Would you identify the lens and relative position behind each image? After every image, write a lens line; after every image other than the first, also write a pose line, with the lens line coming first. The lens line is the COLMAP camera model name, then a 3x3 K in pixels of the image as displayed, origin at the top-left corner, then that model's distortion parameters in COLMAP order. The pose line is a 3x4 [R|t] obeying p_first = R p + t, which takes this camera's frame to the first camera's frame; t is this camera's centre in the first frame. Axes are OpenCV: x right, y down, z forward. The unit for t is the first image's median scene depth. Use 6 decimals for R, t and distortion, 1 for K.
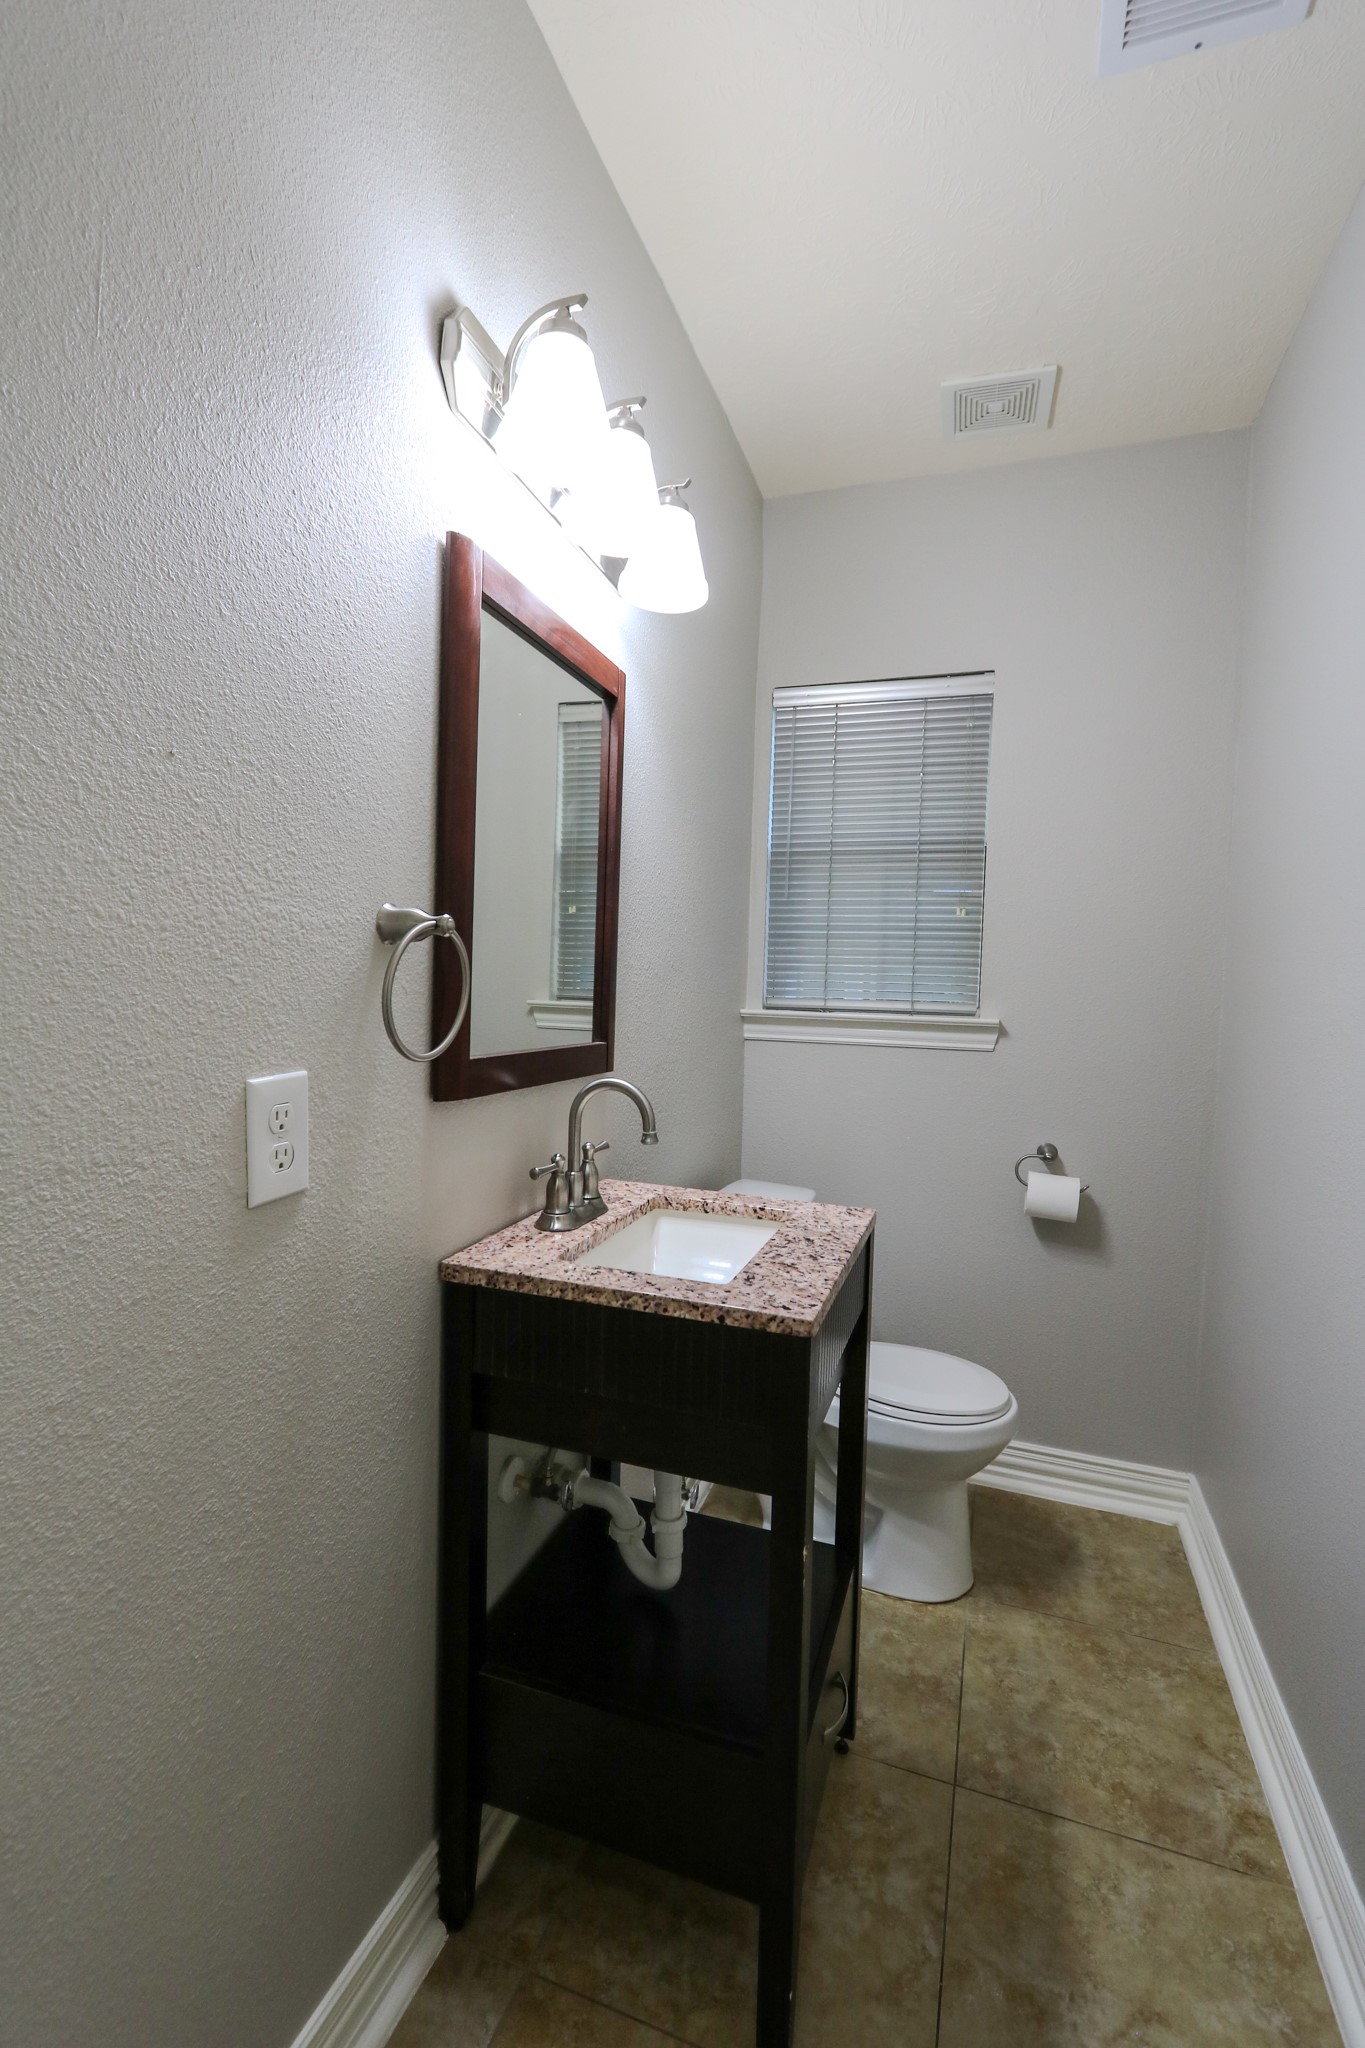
lens RADIAL K [[901.5, 0, 682.5], [0, 901.5, 1024.0], [0, 0, 1]] dist [-0.001035, -0.016982]
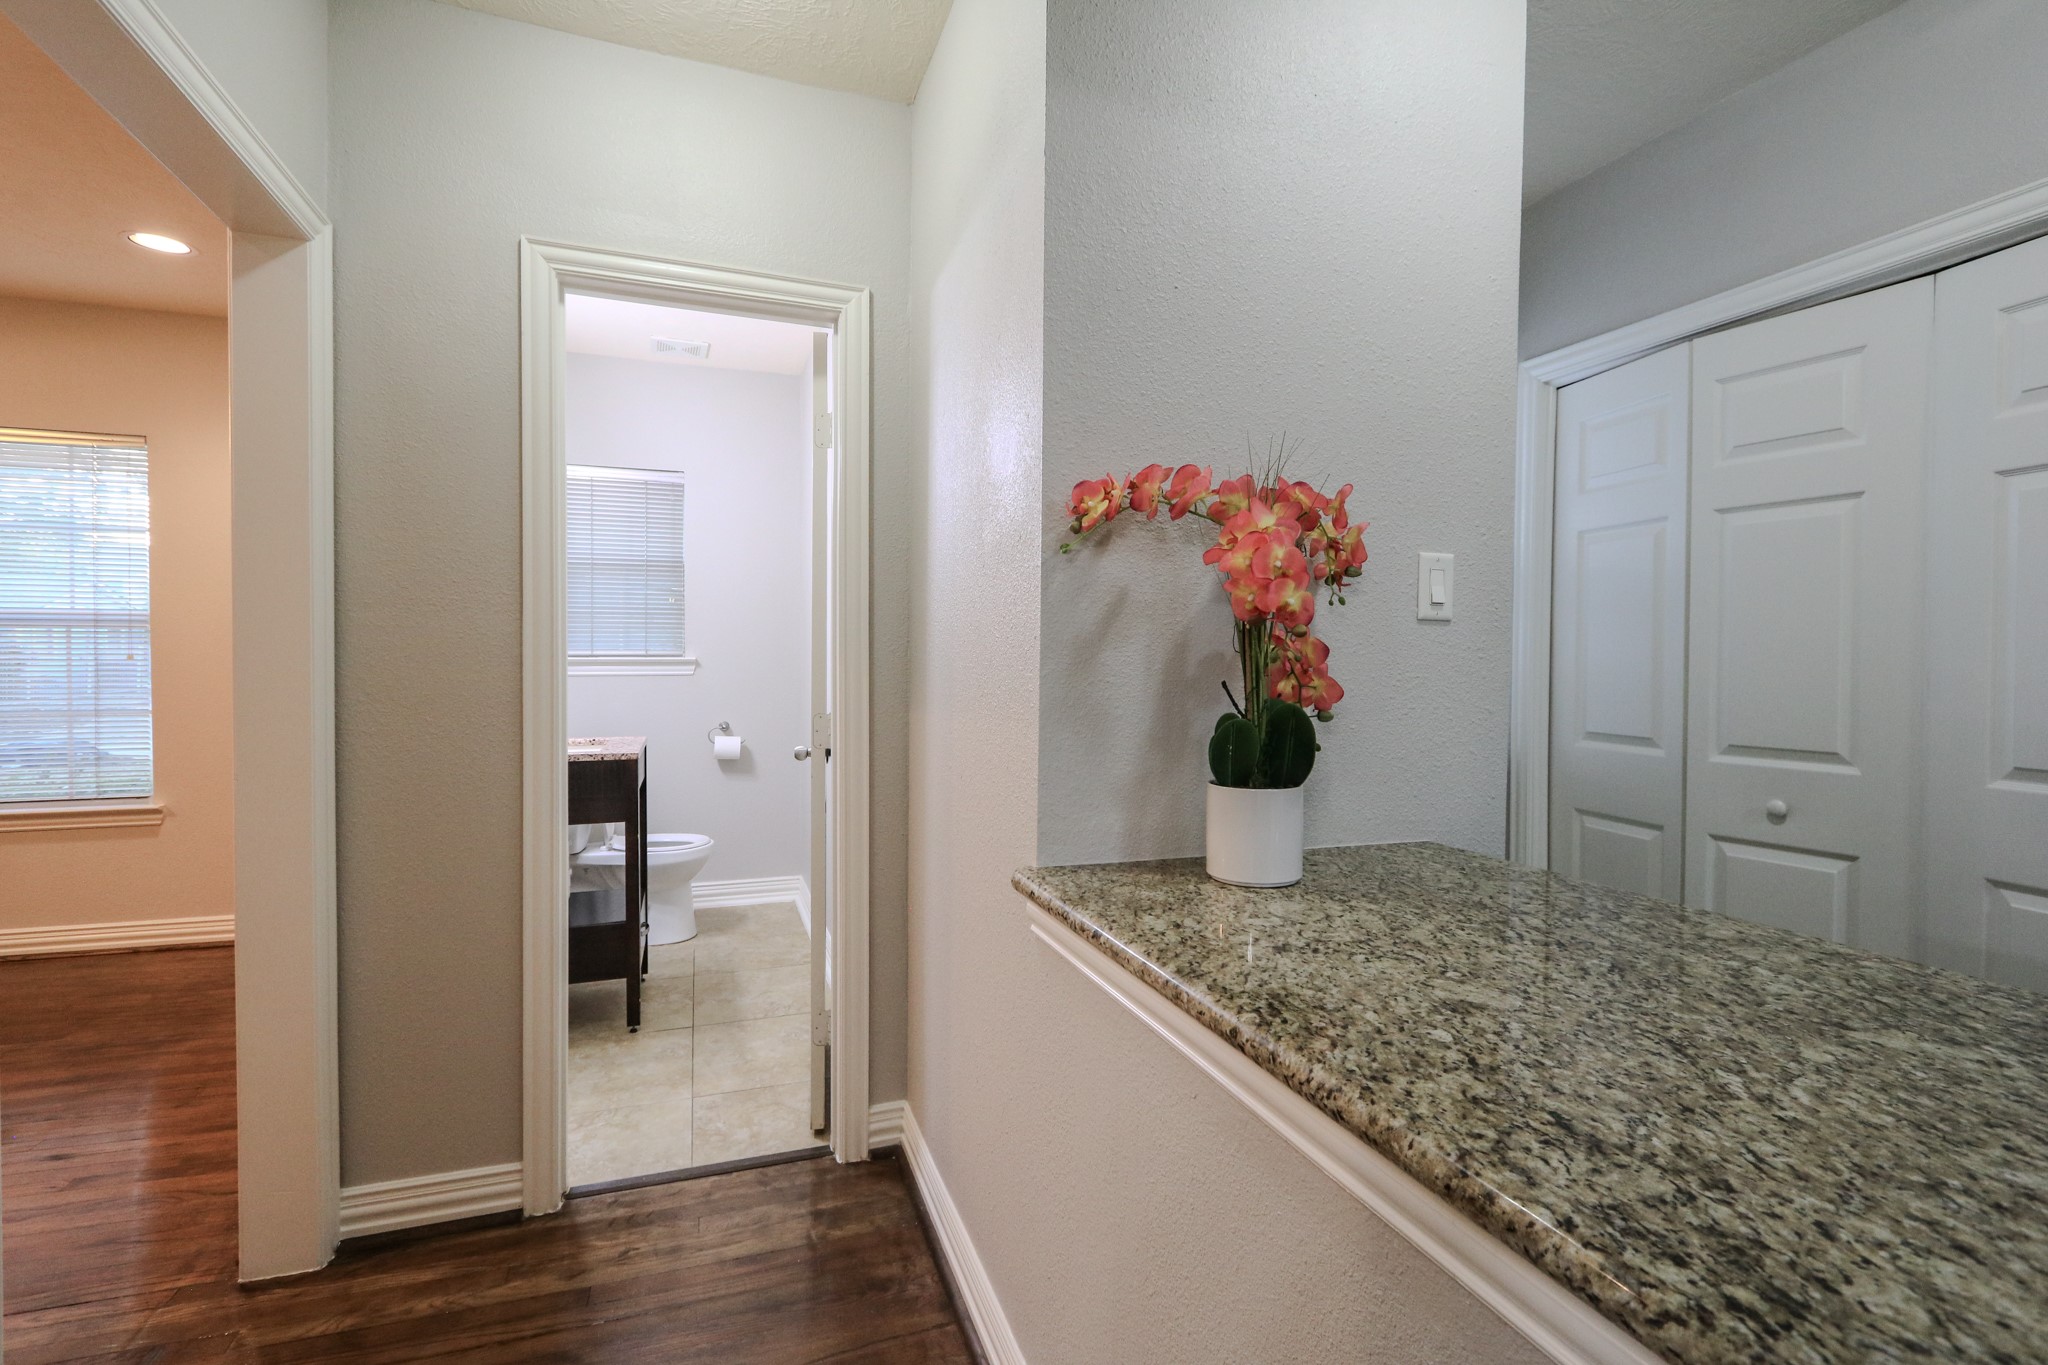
lens RADIAL K [[940.6, 0, 1031.9], [0, 940.6, 673.1], [0, 0, 1]] dist [0.009701, -0.007163]
pose [[0.776140, -0.038625, 0.629377, -0.343039], [0.048253, 0.998834, 0.001794, 0.057190], [-0.628712, 0.028977, 0.777098, -0.970632]]
